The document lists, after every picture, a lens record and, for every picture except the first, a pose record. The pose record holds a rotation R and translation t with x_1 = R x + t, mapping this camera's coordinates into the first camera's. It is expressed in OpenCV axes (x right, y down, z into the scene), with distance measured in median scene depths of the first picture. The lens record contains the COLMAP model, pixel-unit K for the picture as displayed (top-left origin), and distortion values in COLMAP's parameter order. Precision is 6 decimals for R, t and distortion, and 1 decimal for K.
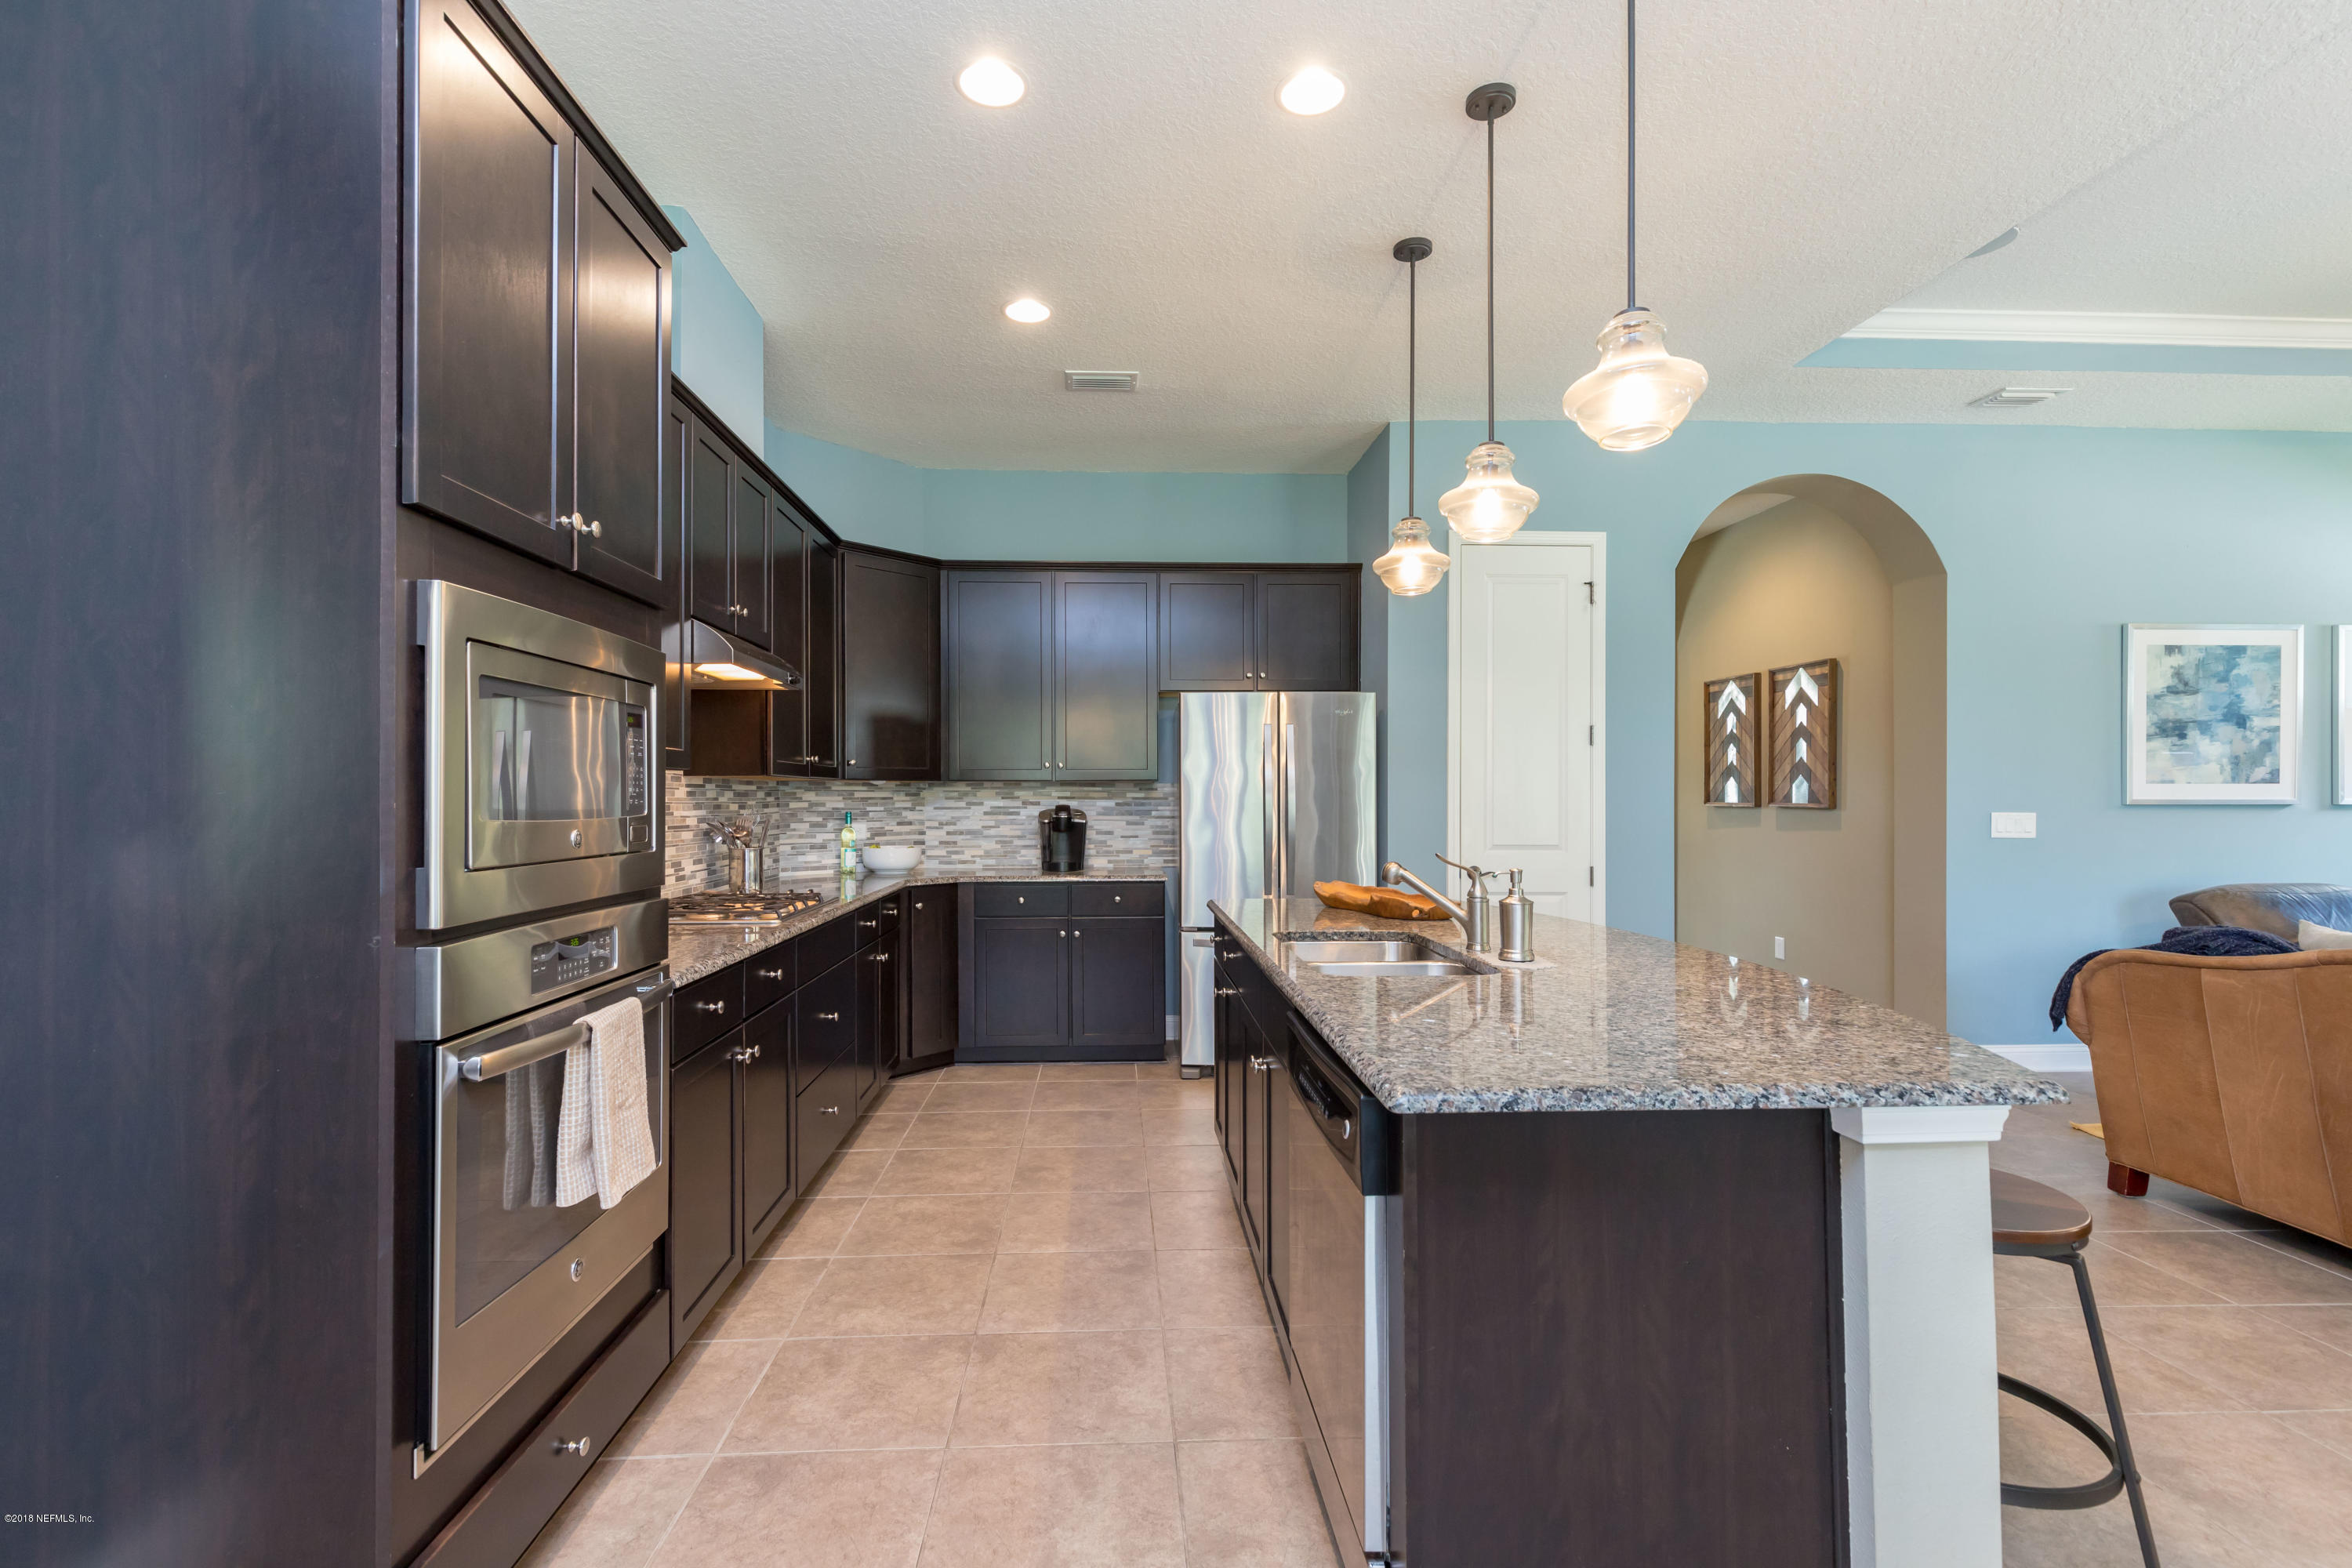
lens RADIAL K [[1065.5, 0, 1151.6], [0, 1065.5, 795.0], [0, 0, 1]] dist [0.013276, -0.003977]
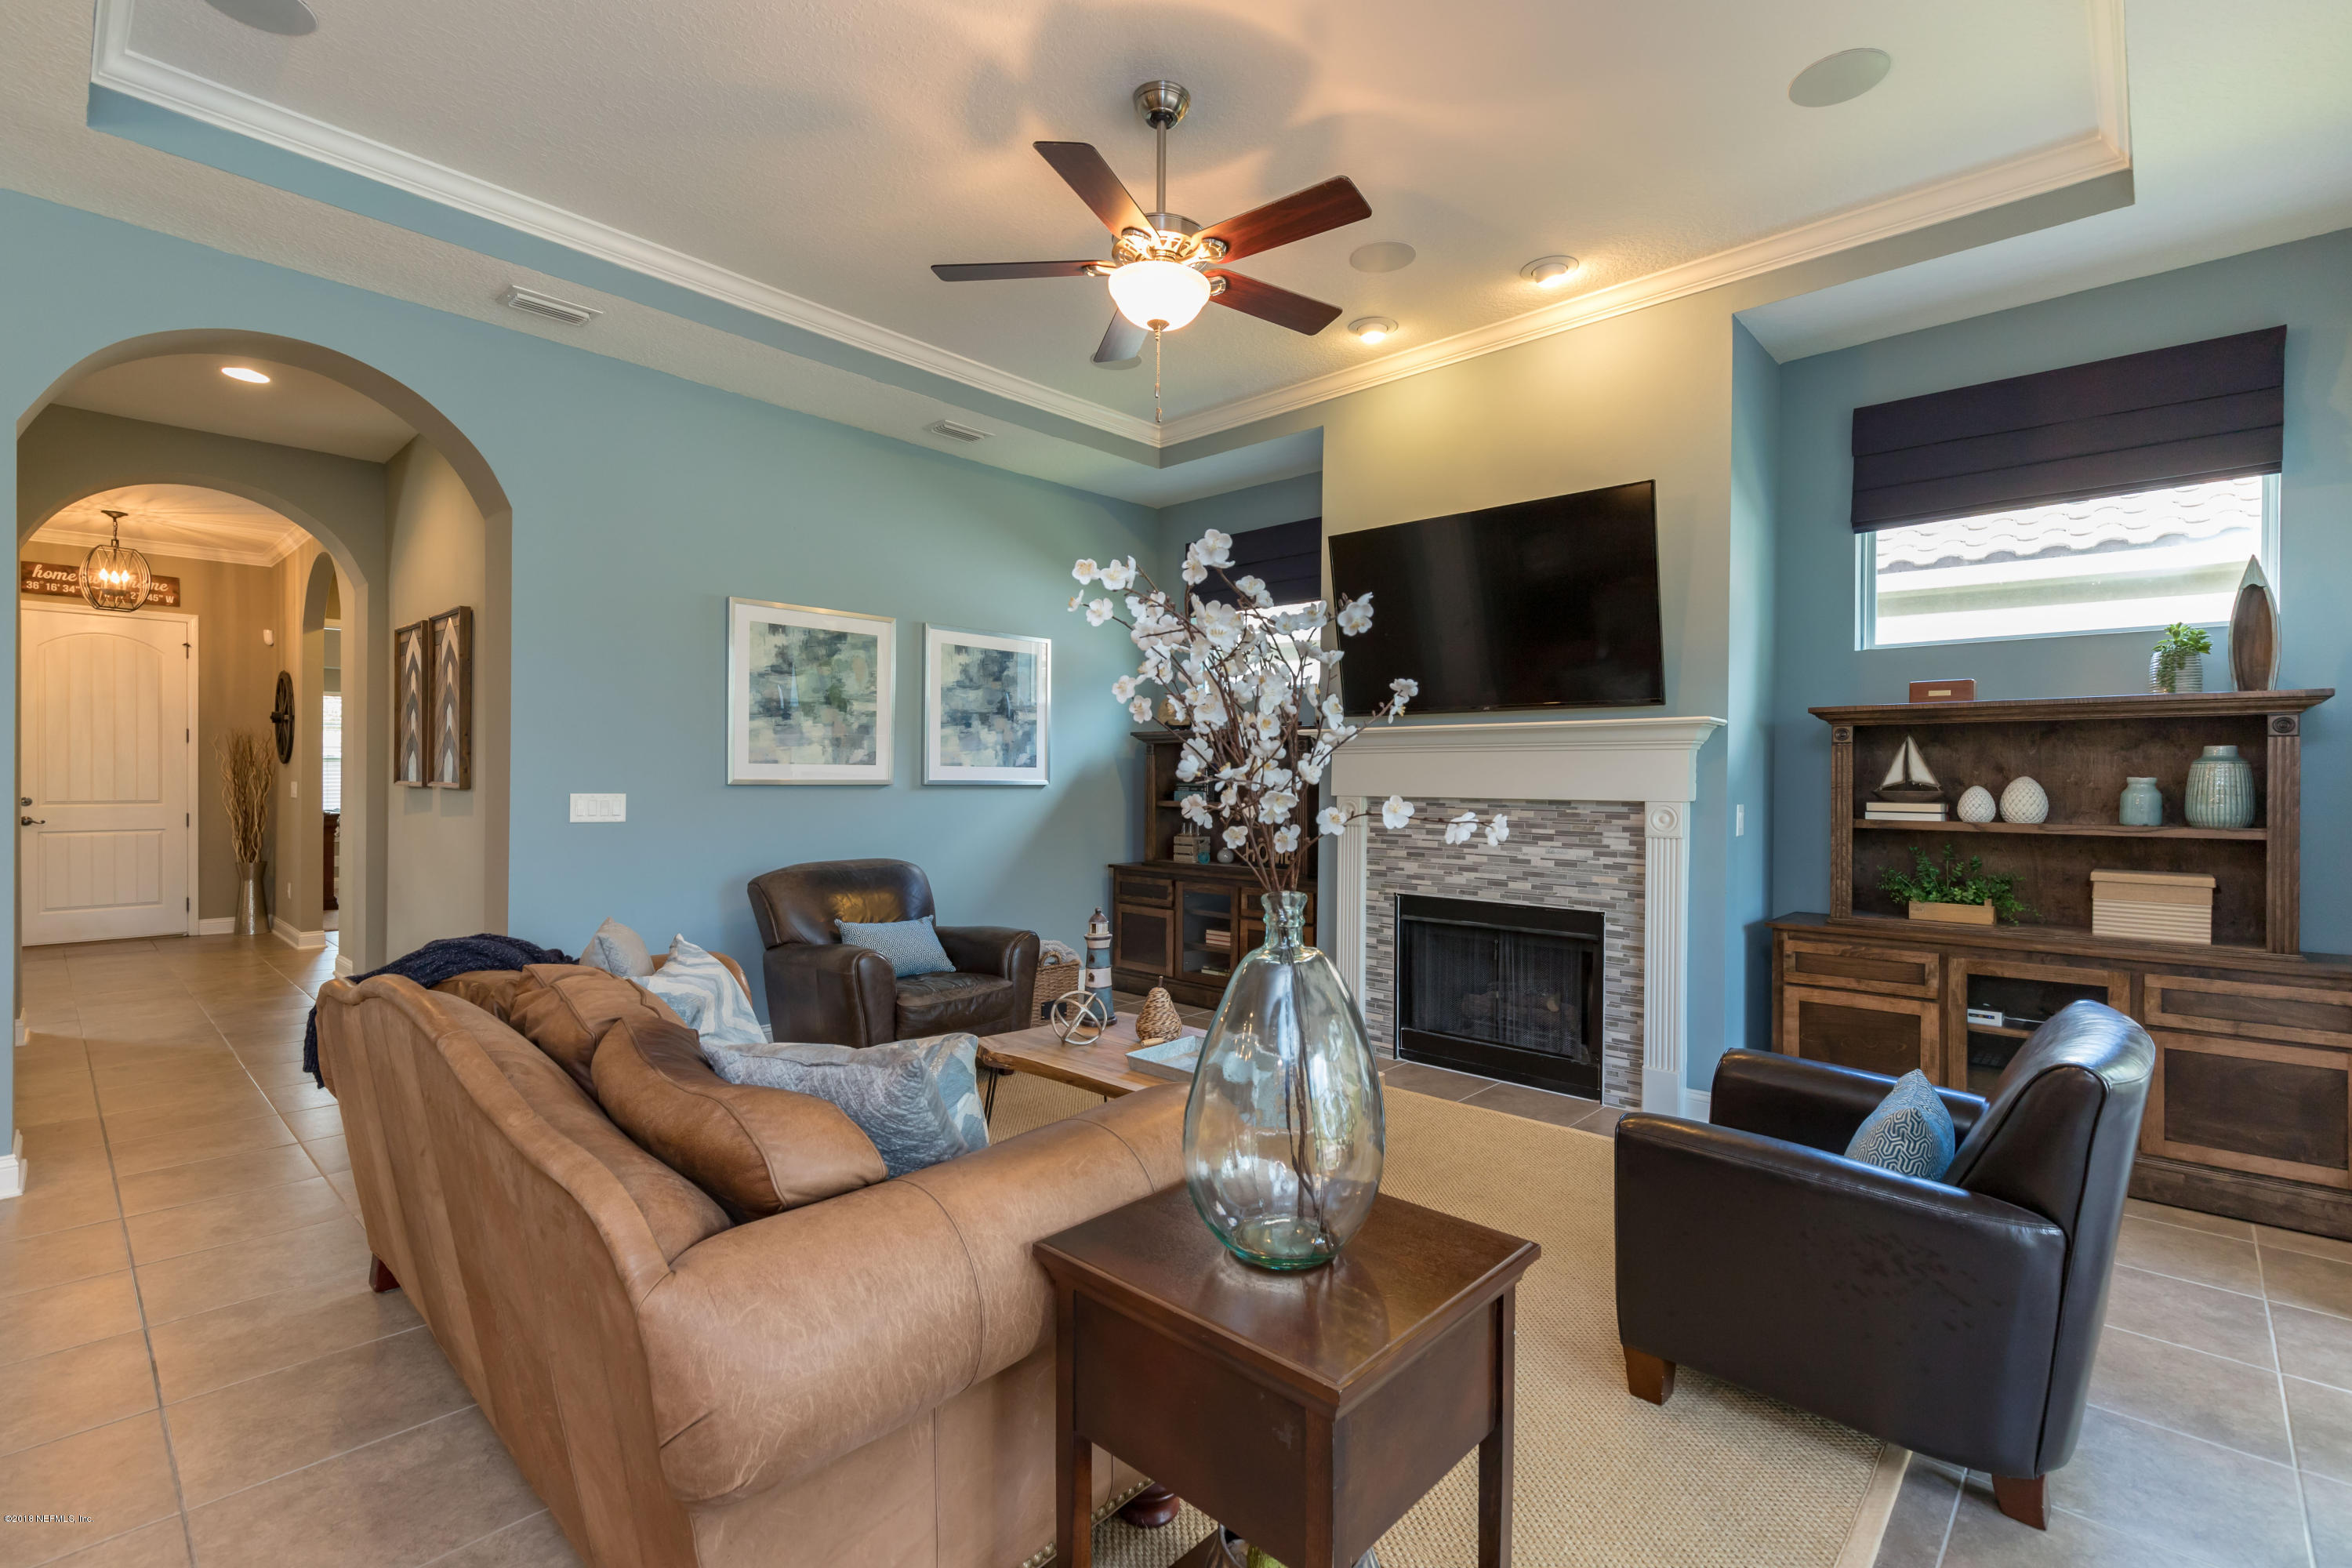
lens RADIAL K [[1065.5, 0, 1184.1], [0, 1065.5, 781.5], [0, 0, 1]] dist [0.013276, -0.003977]
pose [[0.704349, 0.000781, 0.709853, 0.514669], [-0.006607, 0.999963, 0.005456, -0.001959], [-0.709823, -0.008533, 0.704329, 0.037233]]
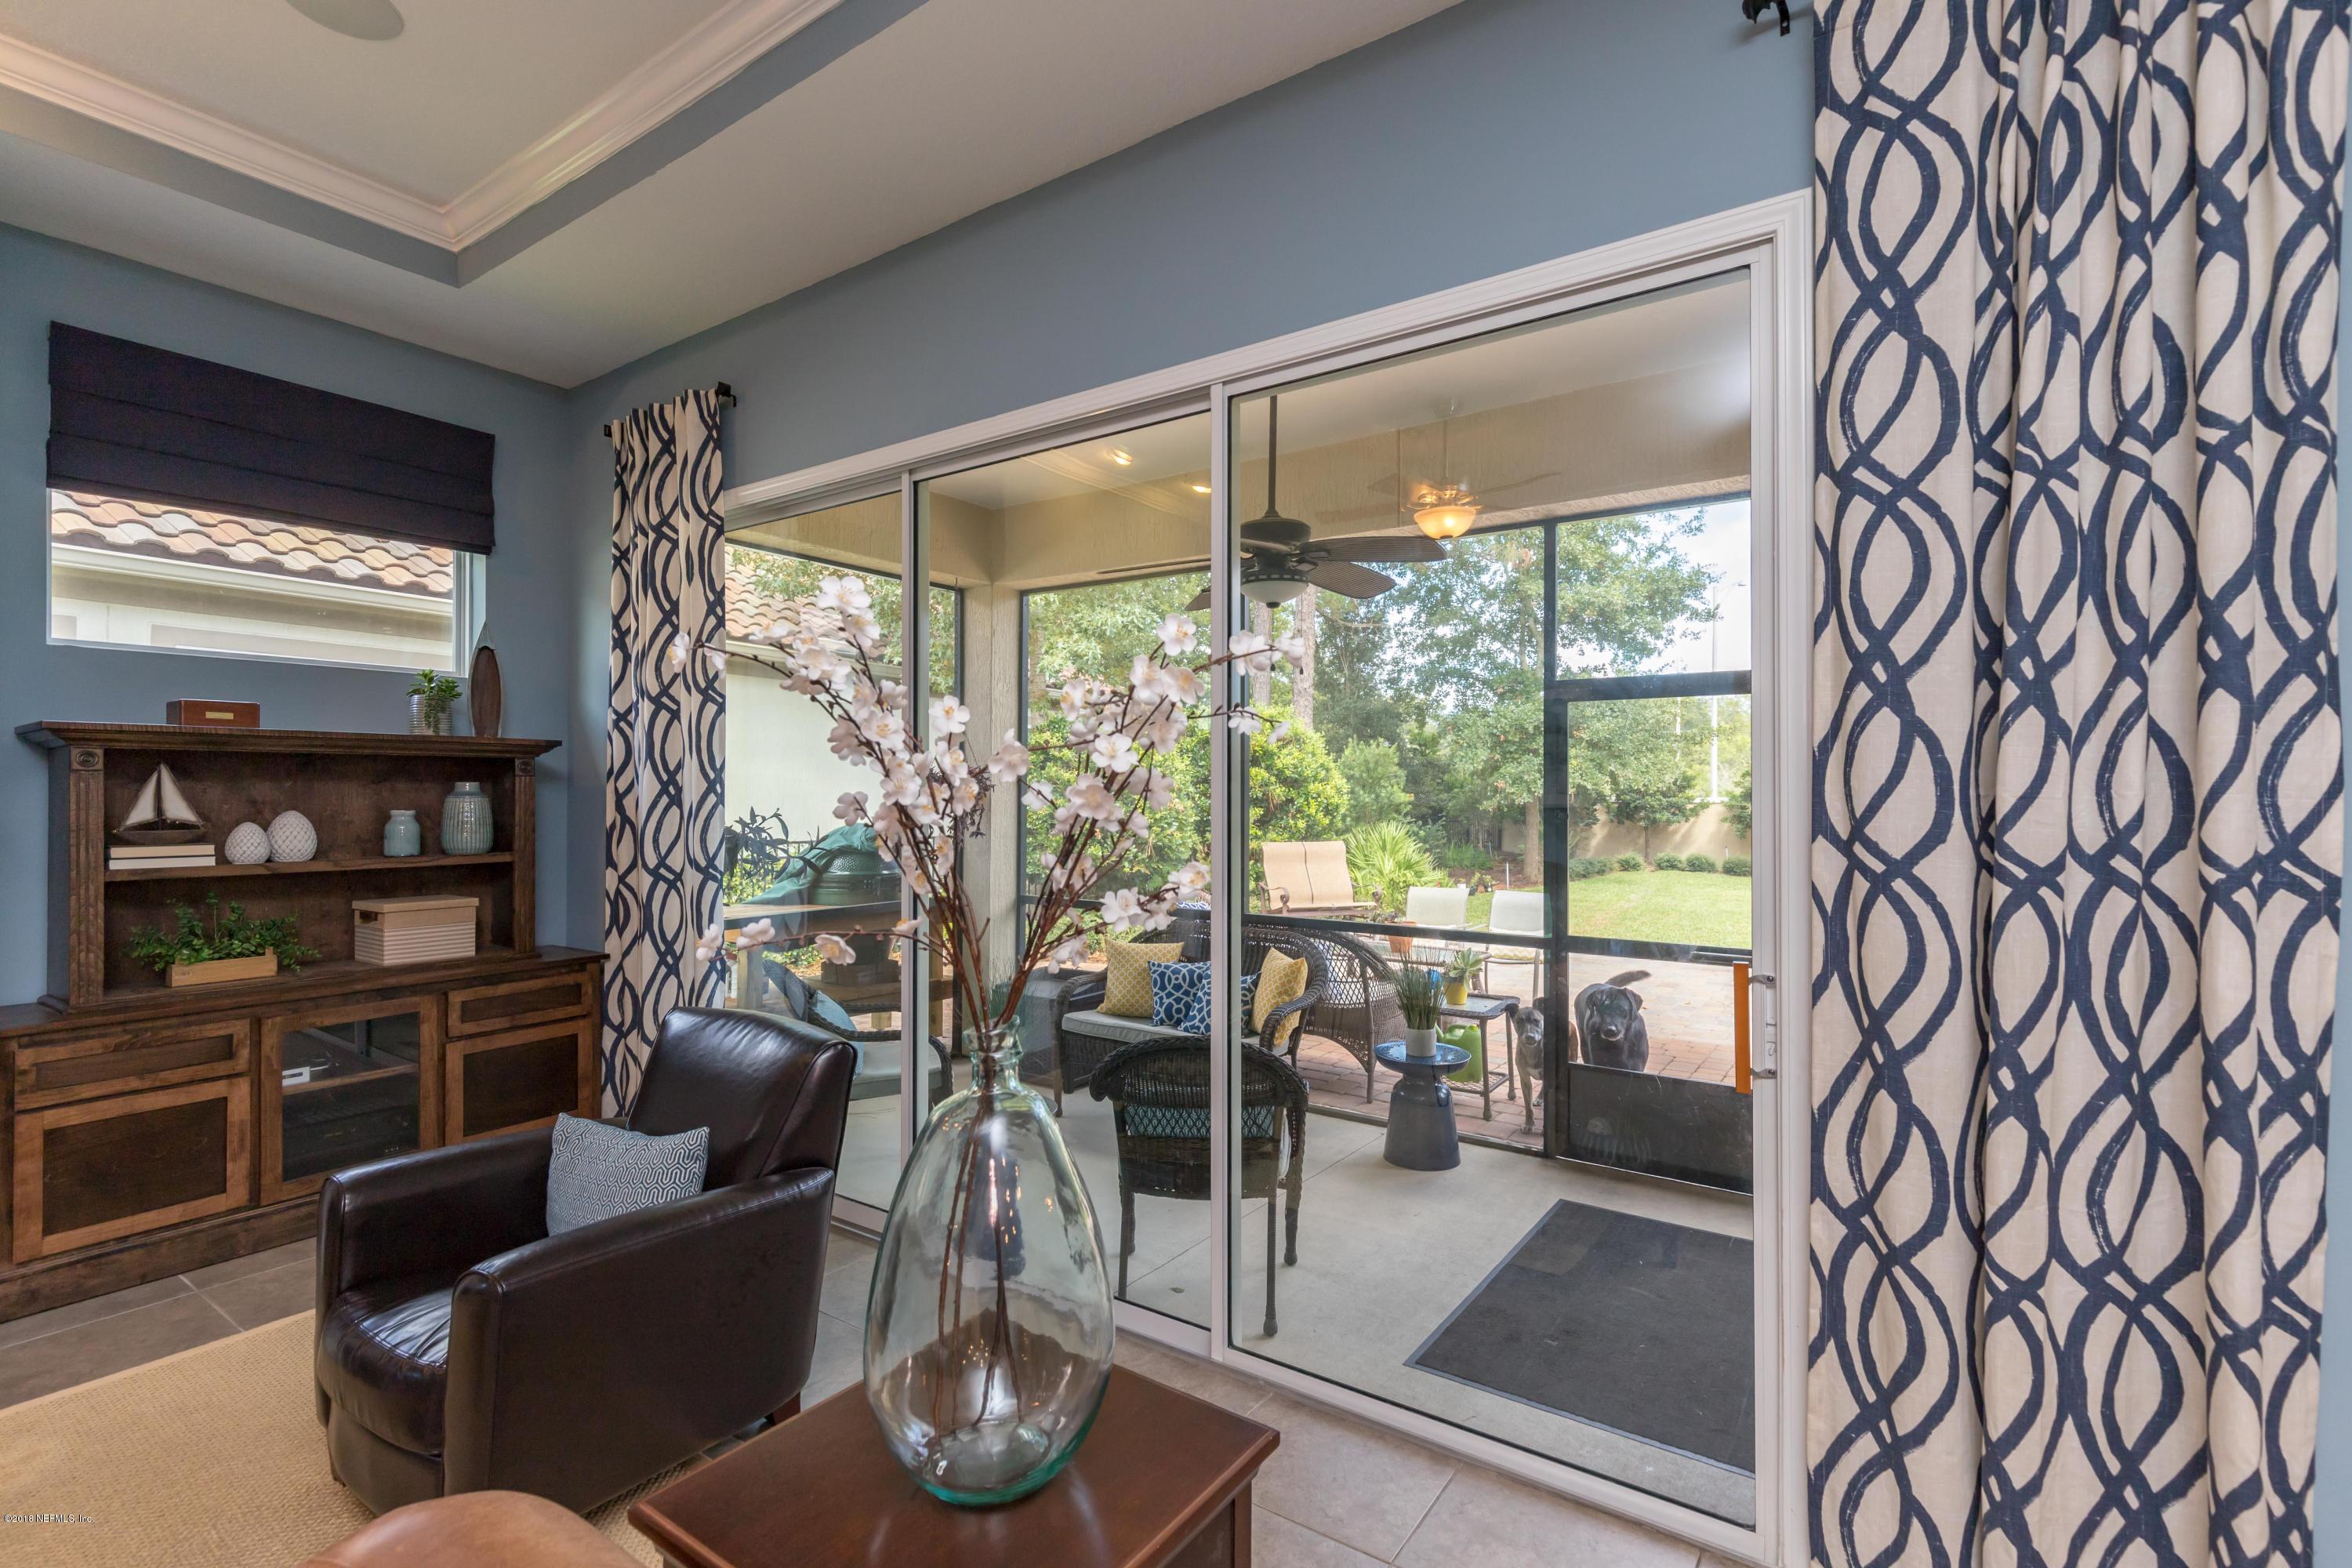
lens RADIAL K [[1065.5, 0, 1188.4], [0, 1065.5, 784.7], [0, 0, 1]] dist [0.013276, -0.003977]
pose [[-0.794818, 0.002506, 0.606842, 0.568587], [-0.003043, 0.999962, -0.008115, -0.018644], [-0.606840, -0.008296, -0.794781, 0.355460]]
